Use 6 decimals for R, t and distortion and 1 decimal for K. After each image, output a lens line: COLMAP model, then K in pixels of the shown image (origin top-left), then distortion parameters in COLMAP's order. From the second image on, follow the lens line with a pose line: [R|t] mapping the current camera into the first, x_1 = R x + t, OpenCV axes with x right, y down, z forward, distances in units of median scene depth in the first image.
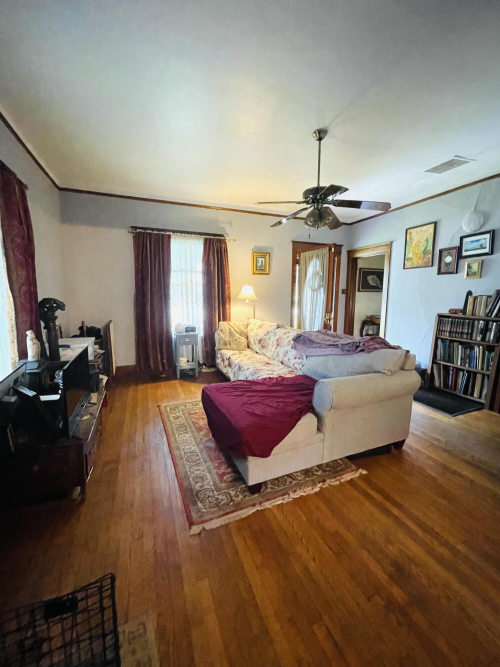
lens RADIAL K [[268.8, 0, 252.3], [0, 268.8, 333.3], [0, 0, 1]] dist [0.000233, 0.000050]
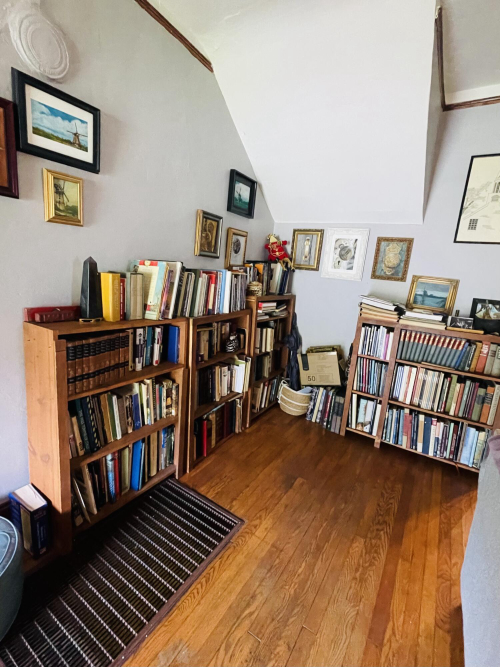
lens RADIAL K [[330.0, 0, 250.0], [0, 330.0, 333.5], [0, 0, 1]] dist [0.001225, 0.000415]
pose [[-0.591815, -0.230741, 0.772343, 0.281852], [0.012717, 0.955362, 0.295163, -0.194119], [-0.805974, 0.184503, -0.562463, 1.099325]]
